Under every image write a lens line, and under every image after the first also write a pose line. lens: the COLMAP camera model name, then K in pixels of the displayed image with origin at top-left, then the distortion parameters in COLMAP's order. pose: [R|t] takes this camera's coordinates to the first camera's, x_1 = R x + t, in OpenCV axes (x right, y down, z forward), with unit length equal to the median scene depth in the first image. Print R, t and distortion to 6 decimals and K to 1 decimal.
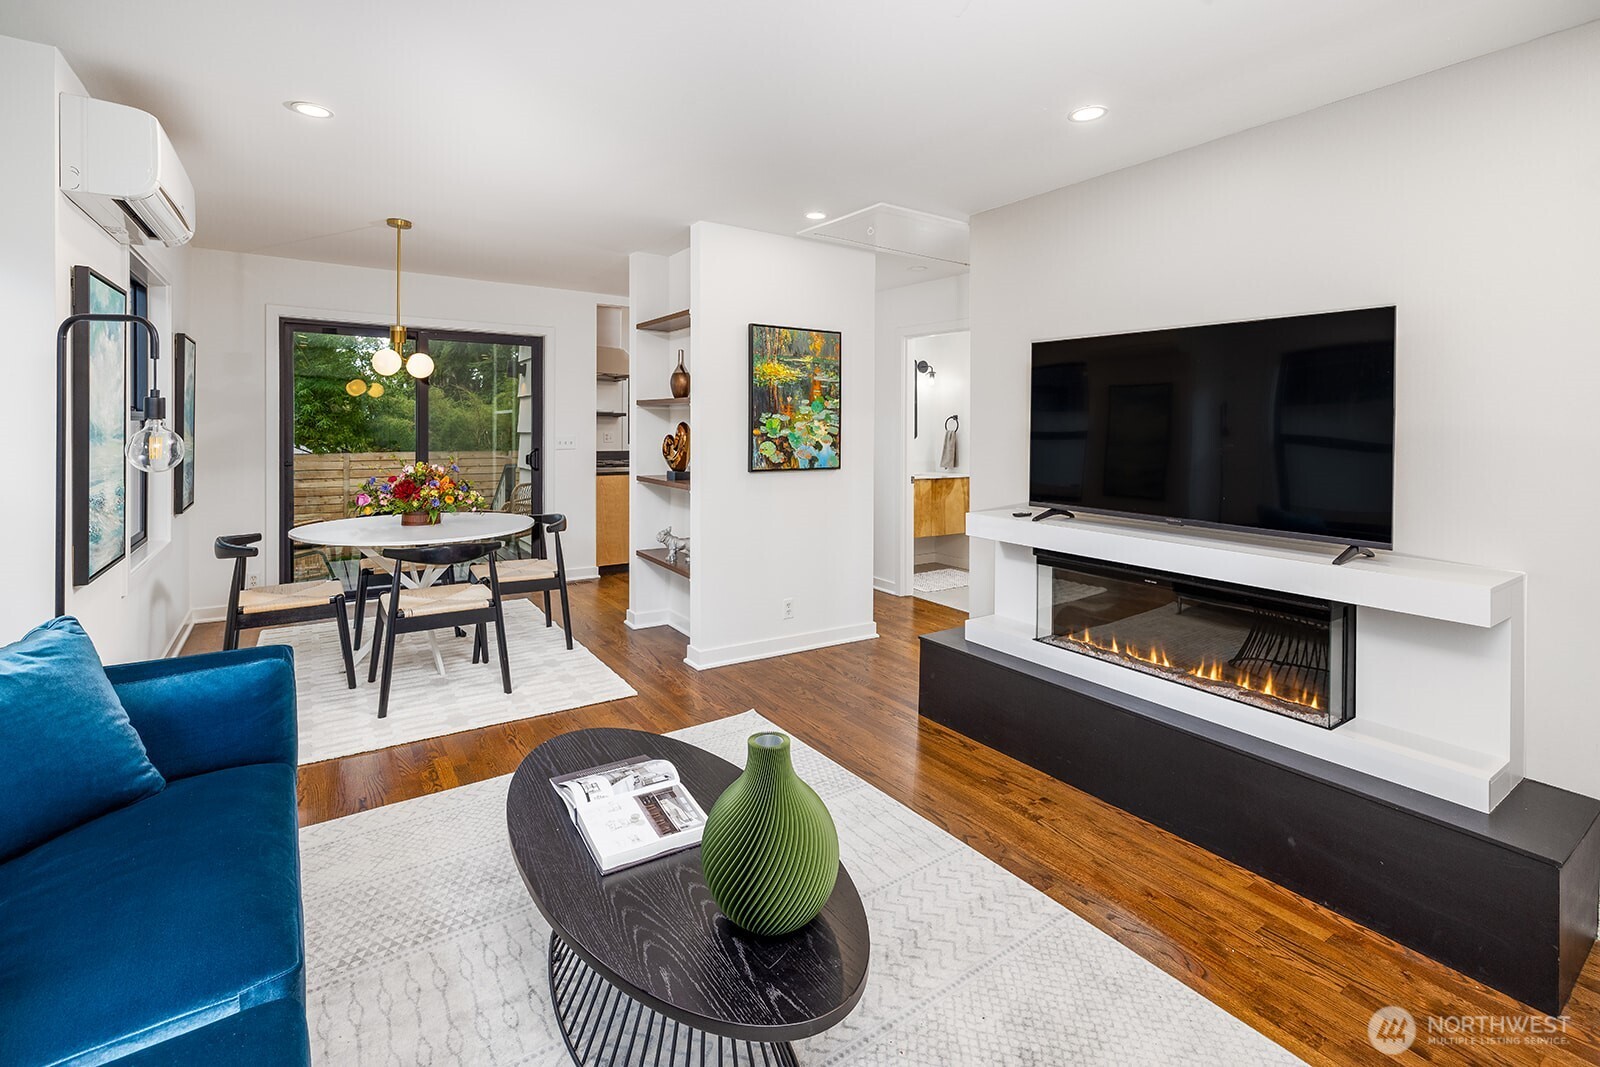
lens RADIAL K [[685.4, 0, 848.7], [0, 685.4, 512.9], [0, 0, 1]] dist [0.002431, 0.000007]
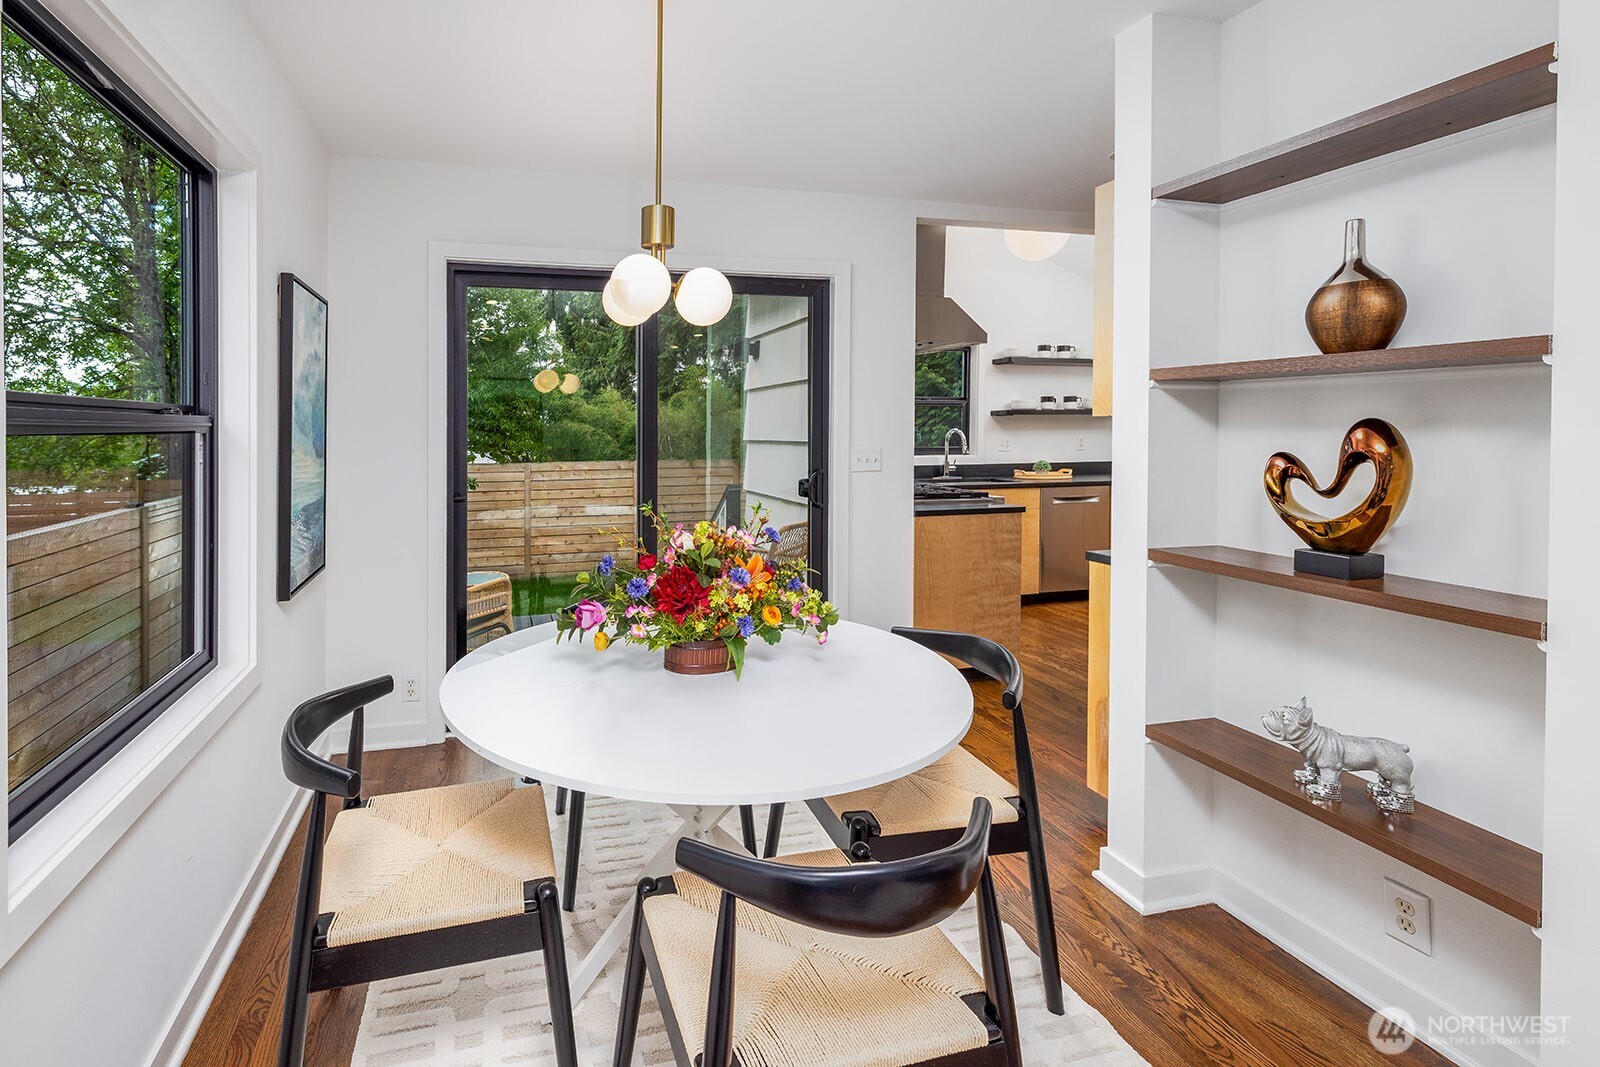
lens RADIAL K [[685.4, 0, 799.0], [0, 685.4, 526.4], [0, 0, 1]] dist [0.002431, 0.000007]
pose [[0.969435, 0.021188, -0.244430, -0.431217], [-0.016399, 0.999632, 0.021610, -0.076145], [0.244798, -0.016941, 0.969426, 0.558719]]
